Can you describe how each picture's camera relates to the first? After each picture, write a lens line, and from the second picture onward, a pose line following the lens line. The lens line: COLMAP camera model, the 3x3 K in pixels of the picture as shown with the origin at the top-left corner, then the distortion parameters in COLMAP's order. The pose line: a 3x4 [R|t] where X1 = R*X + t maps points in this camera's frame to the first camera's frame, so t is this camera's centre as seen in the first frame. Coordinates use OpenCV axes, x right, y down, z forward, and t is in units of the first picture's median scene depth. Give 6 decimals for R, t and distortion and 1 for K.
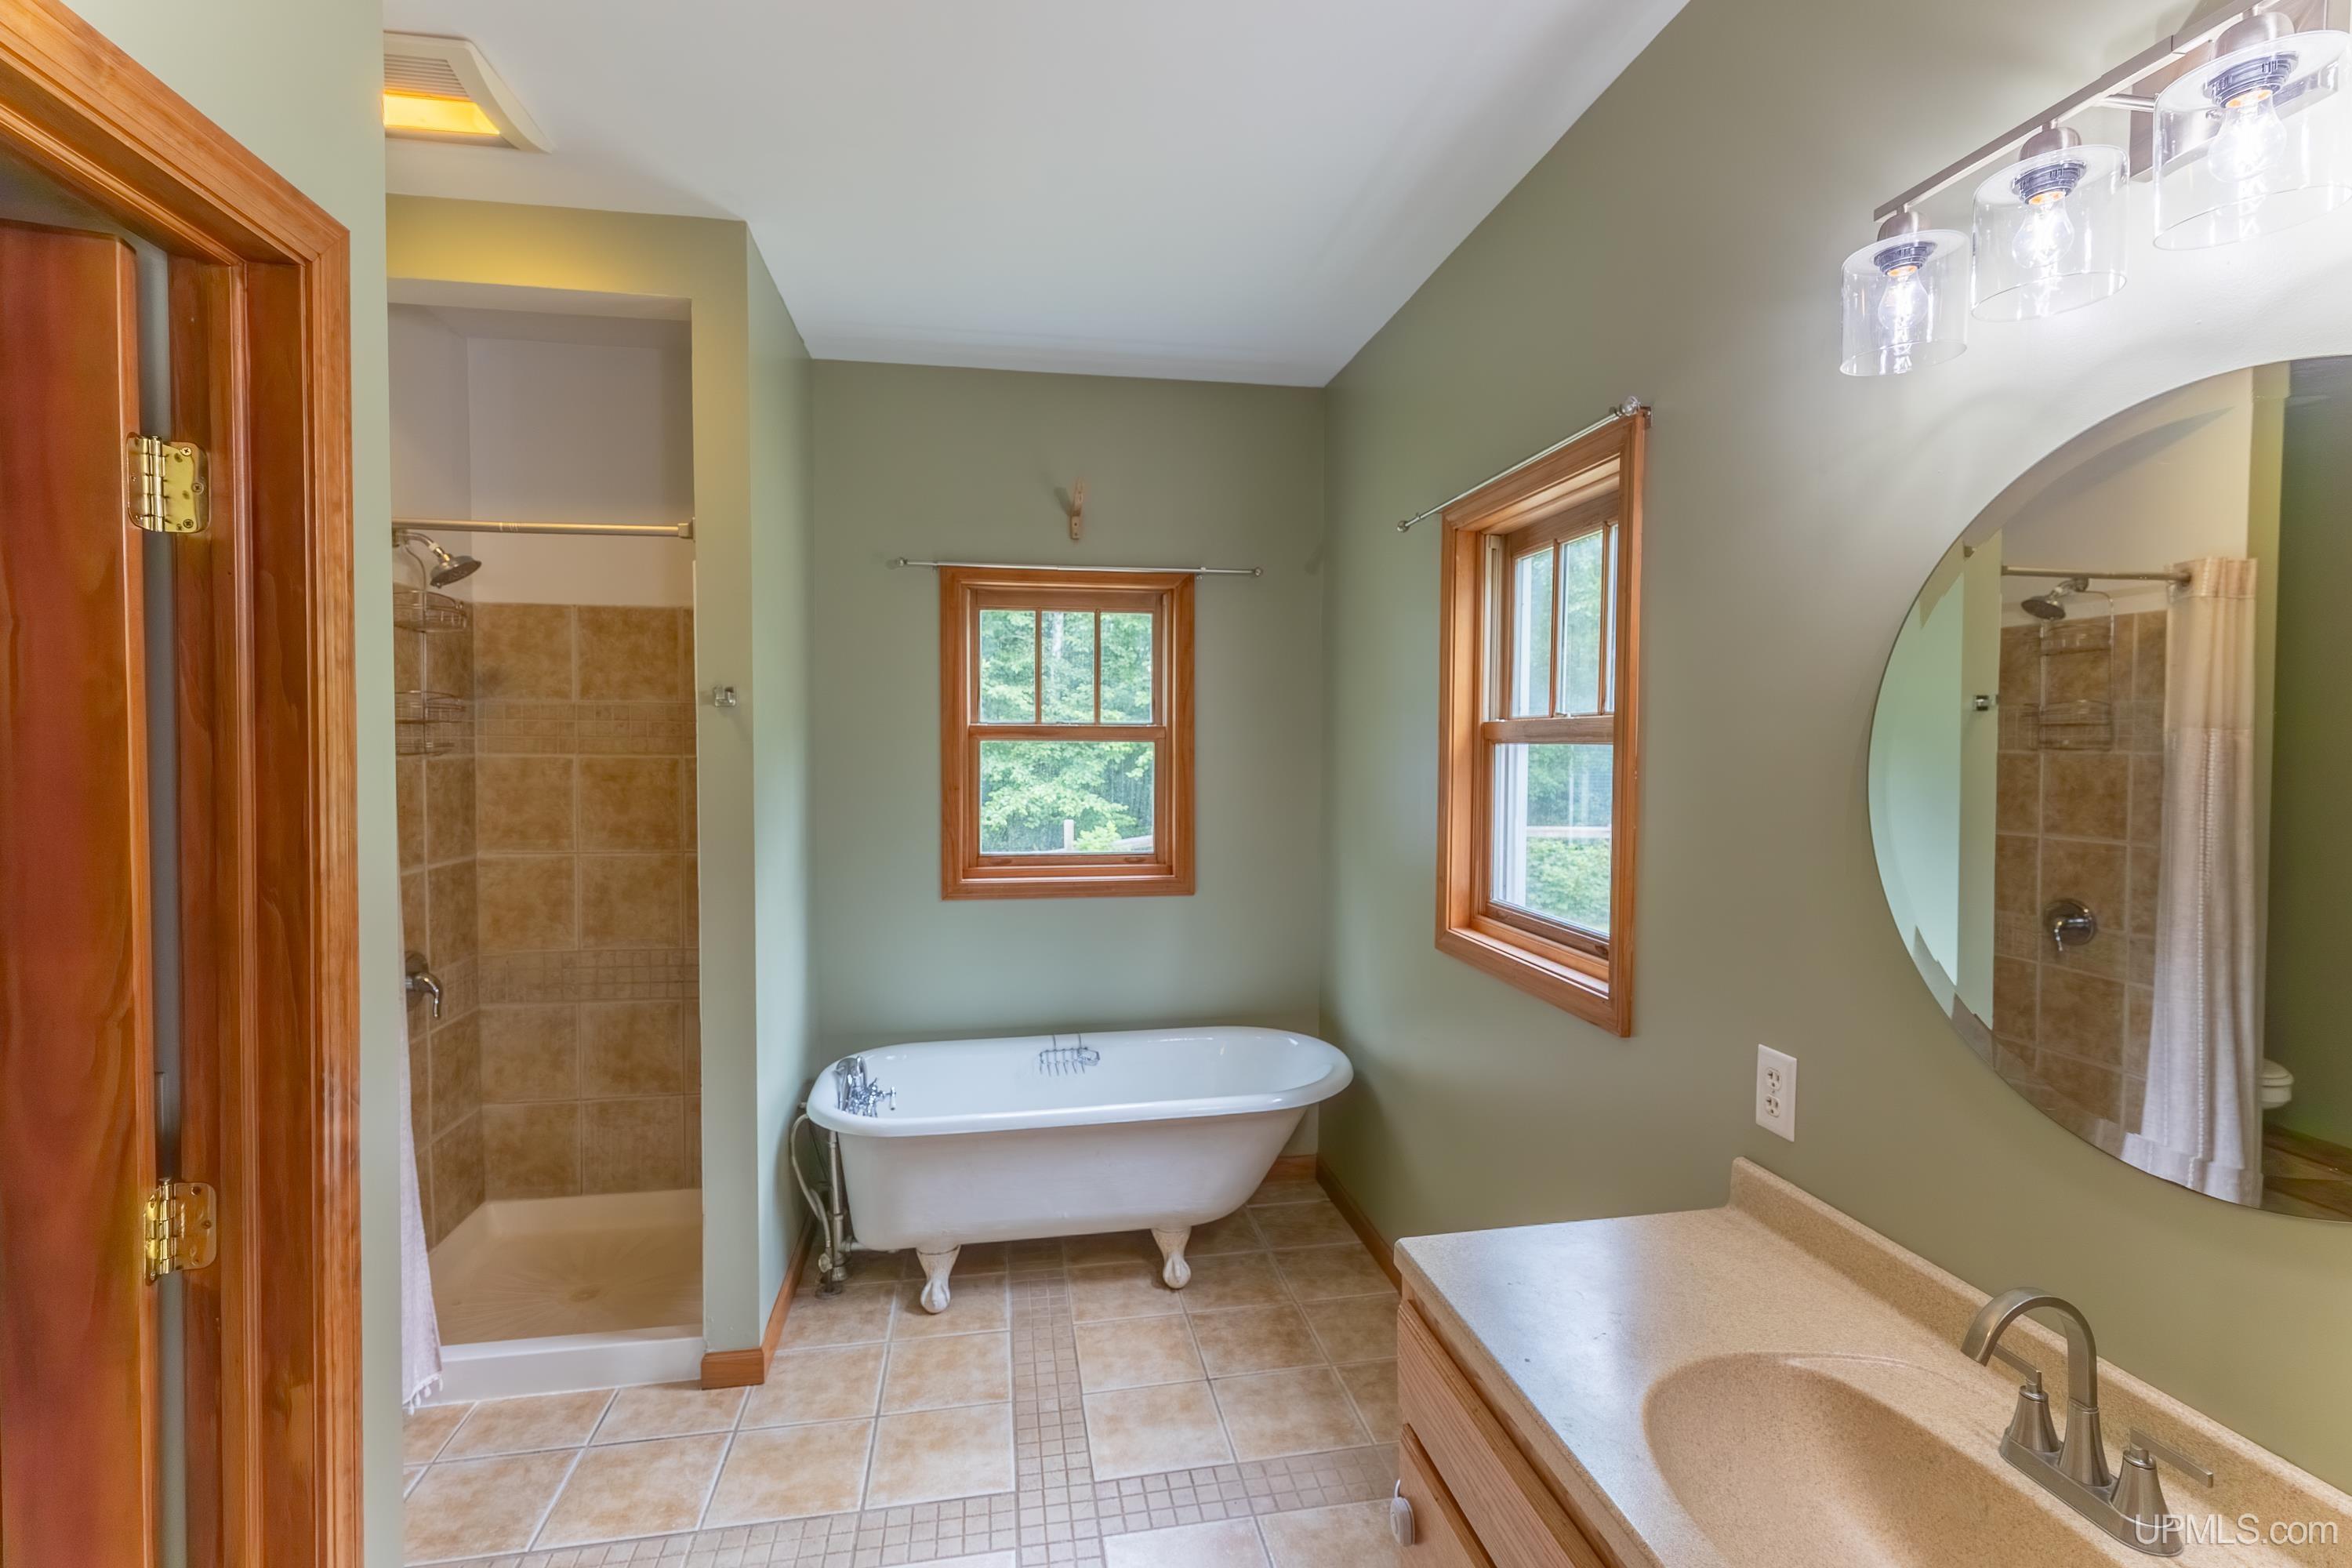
lens RADIAL K [[1091.4, 0, 1175.5], [0, 1091.4, 779.4], [0, 0, 1]] dist [0.001812, 0.000112]
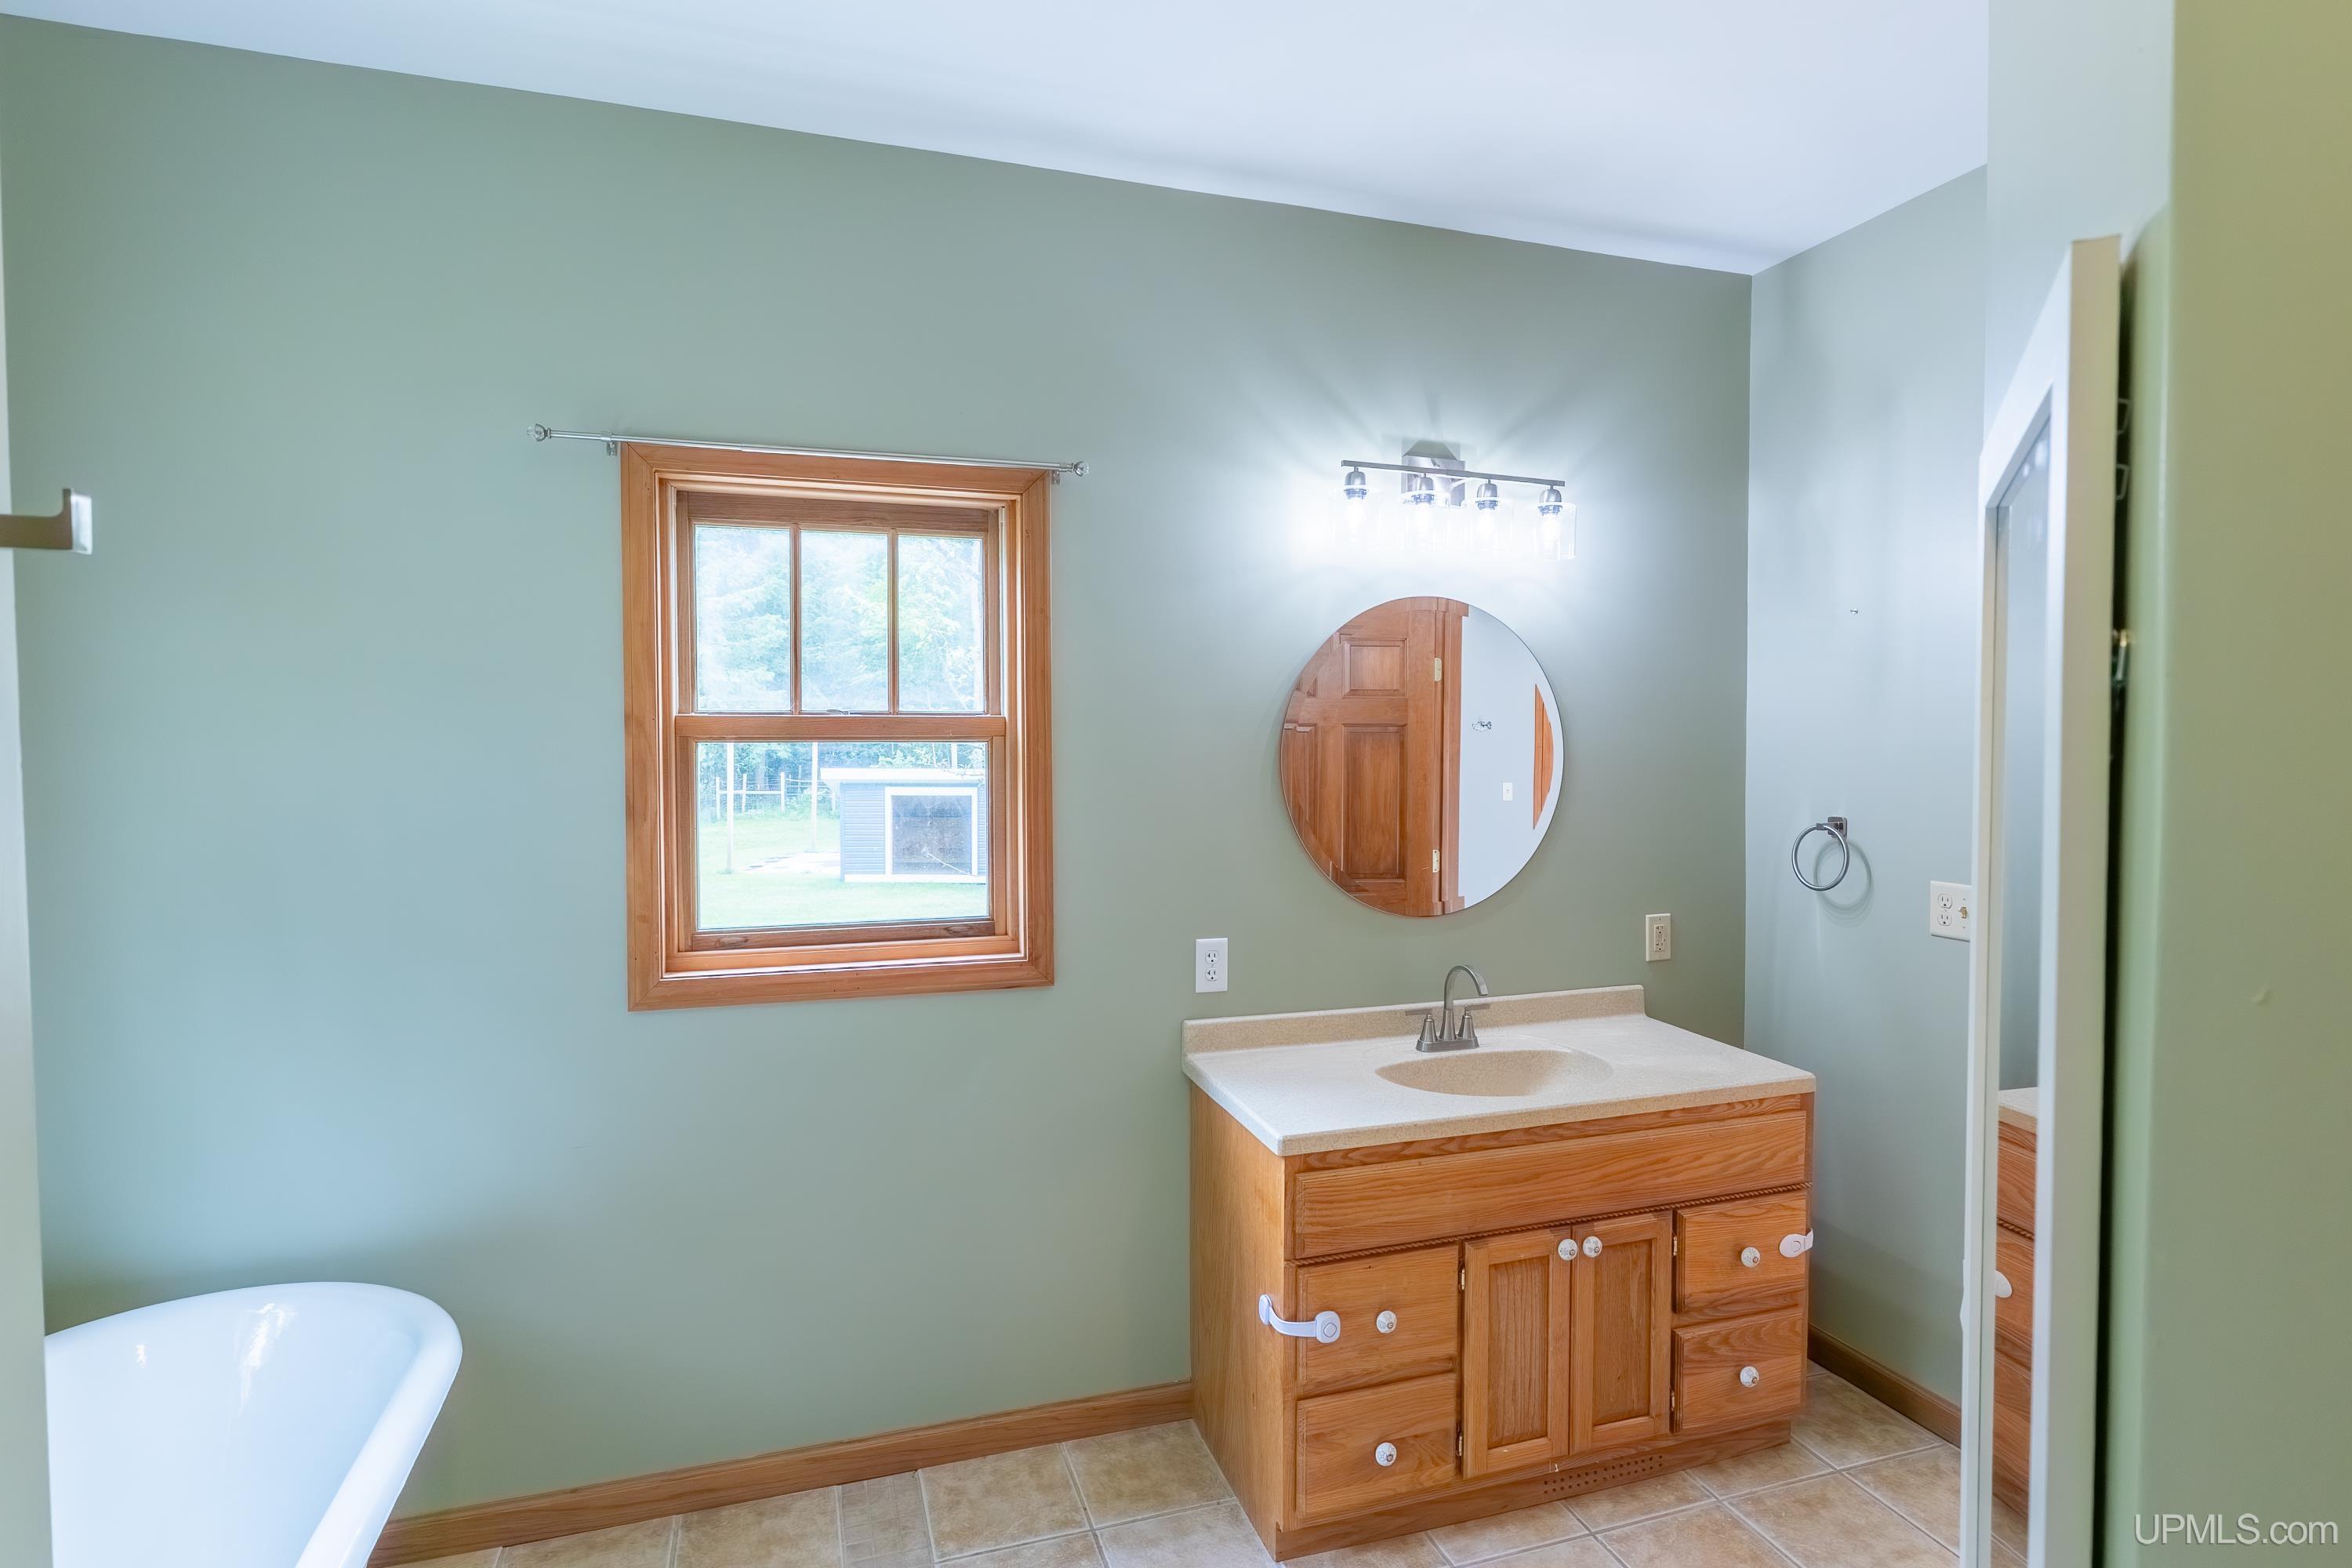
lens RADIAL K [[1181.5, 0, 1175.6], [0, 1181.5, 782.7], [0, 0, 1]] dist [-0.006292, 0.000228]
pose [[-0.147717, -0.035027, 0.988409, -0.515742], [0.033467, 0.998623, 0.040391, -0.020951], [-0.988463, 0.039045, -0.146342, 0.603676]]
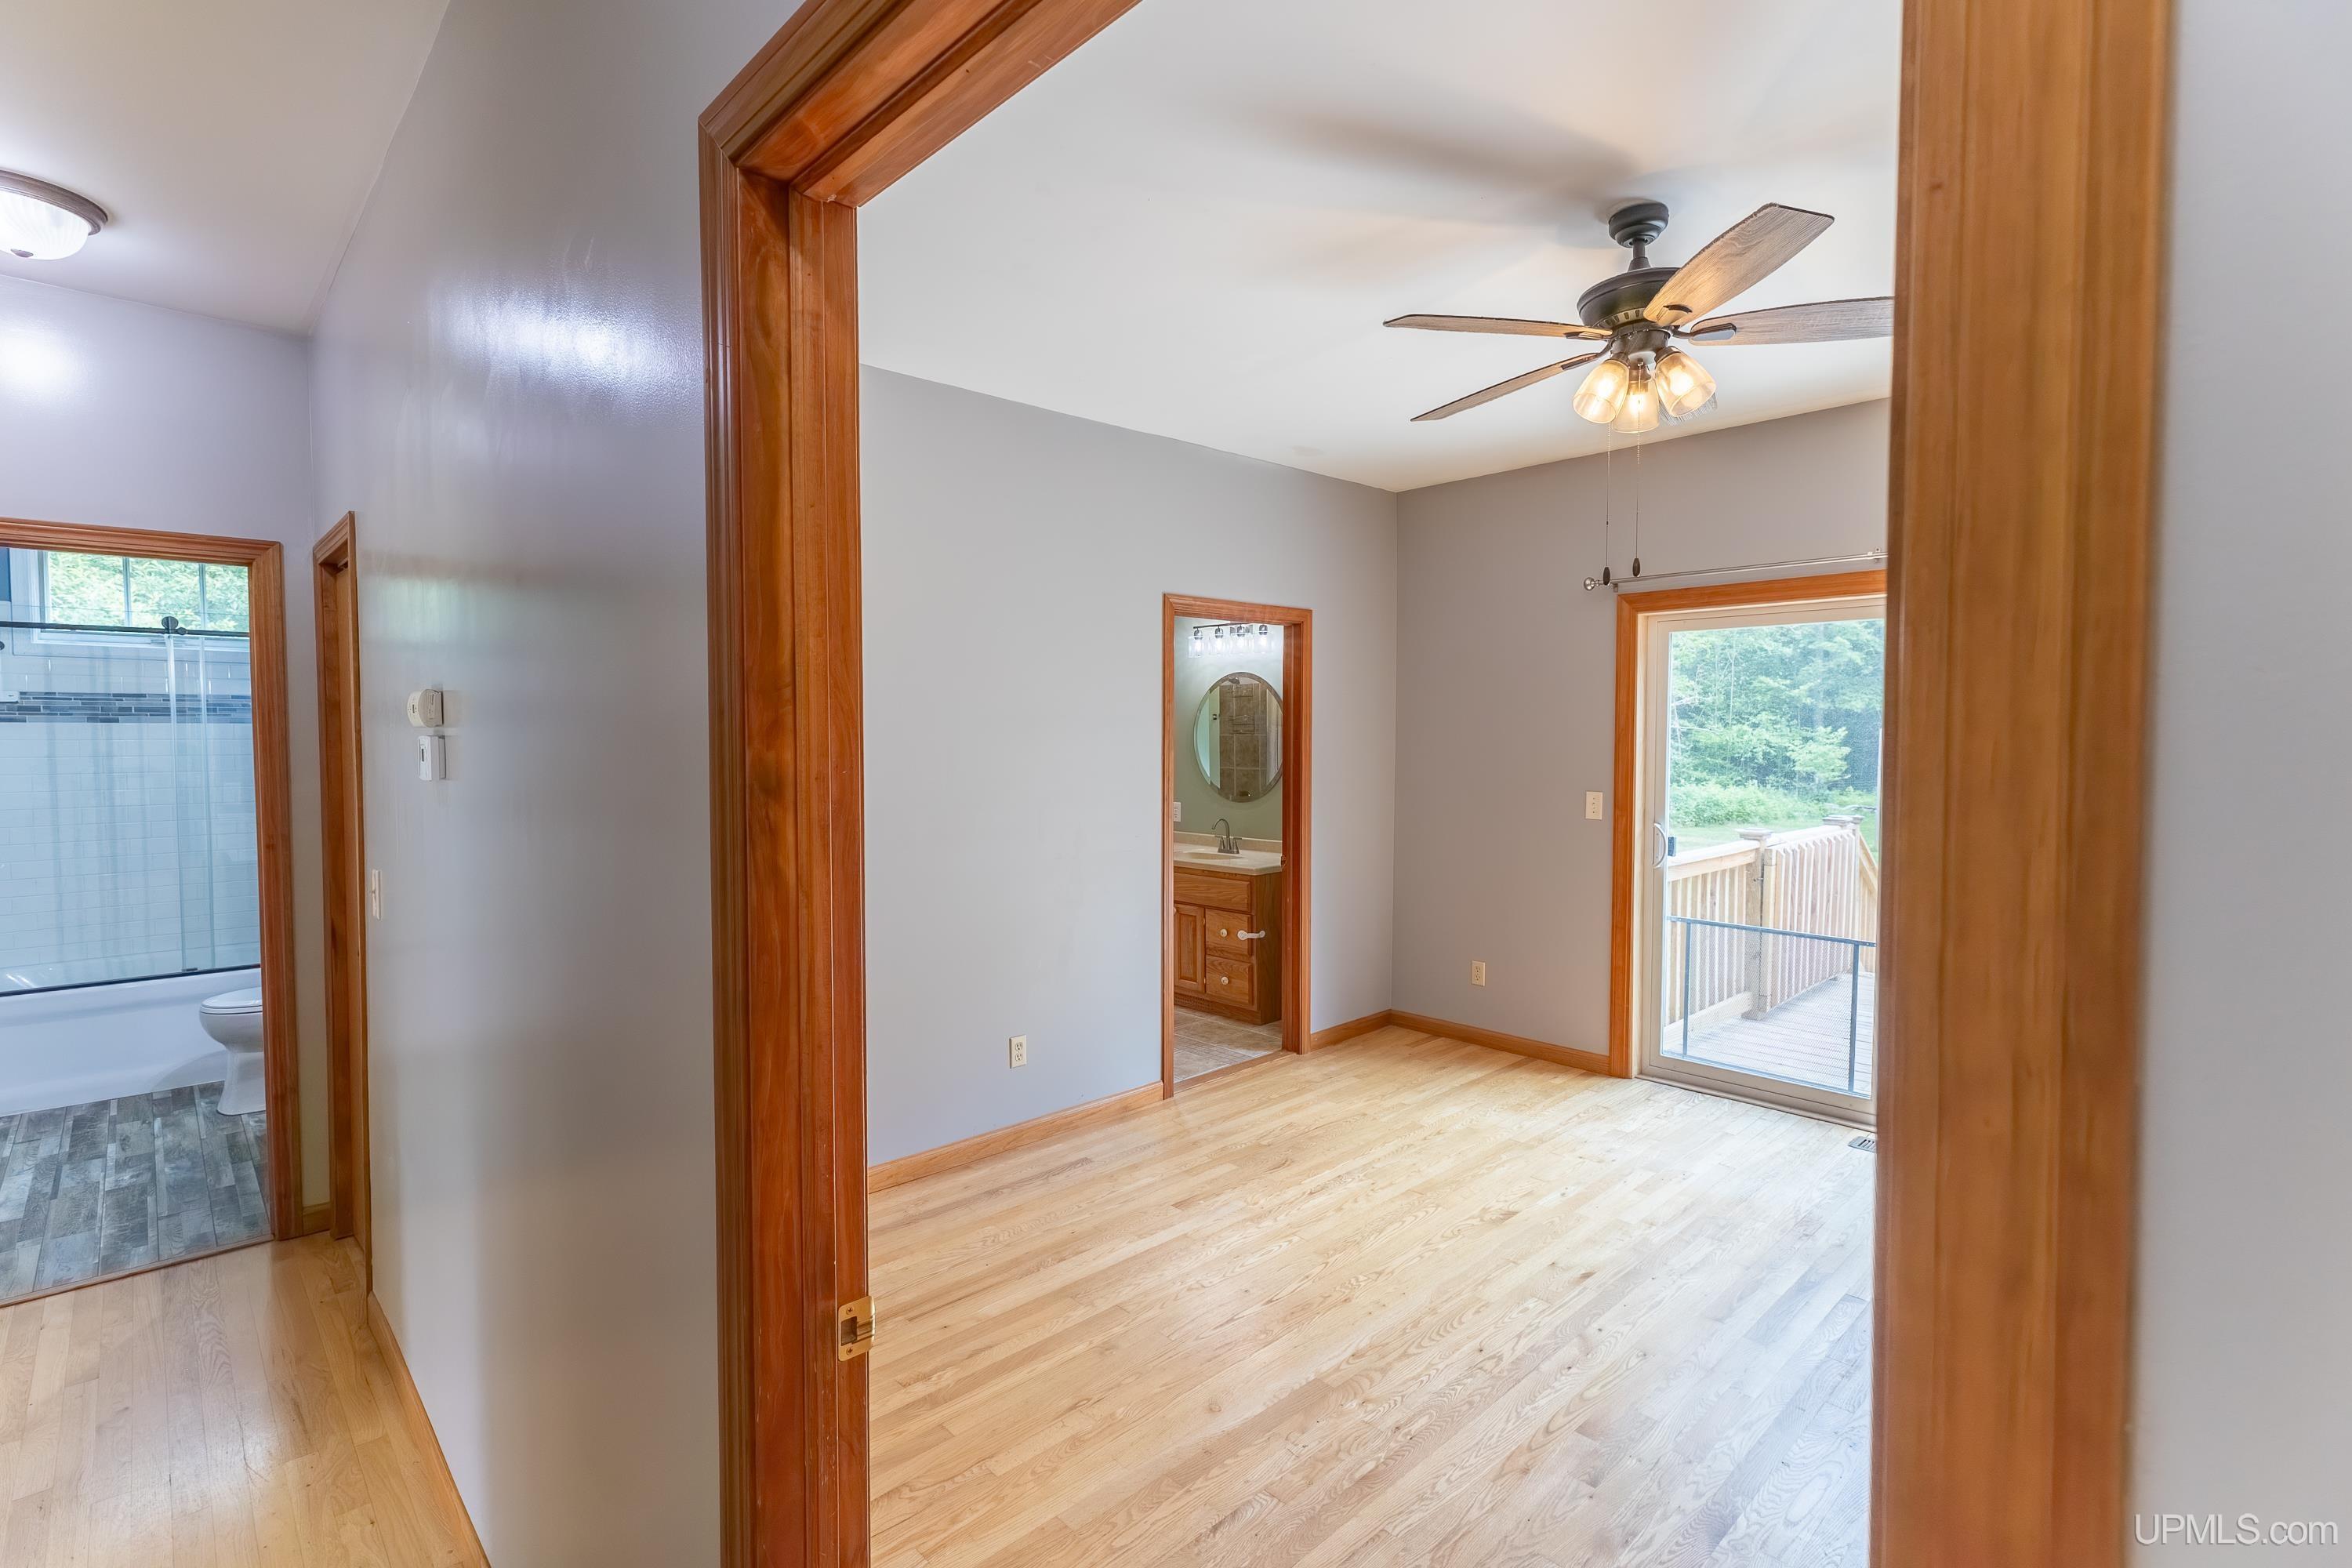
lens RADIAL K [[1091.4, 0, 1175.5], [0, 1091.4, 779.4], [0, 0, 1]] dist [0.001812, 0.000112]
pose [[0.829135, -0.027422, 0.558376, -0.876241], [0.021719, 0.999622, 0.016842, 0.038404], [-0.558627, -0.001837, 0.829417, -1.215243]]
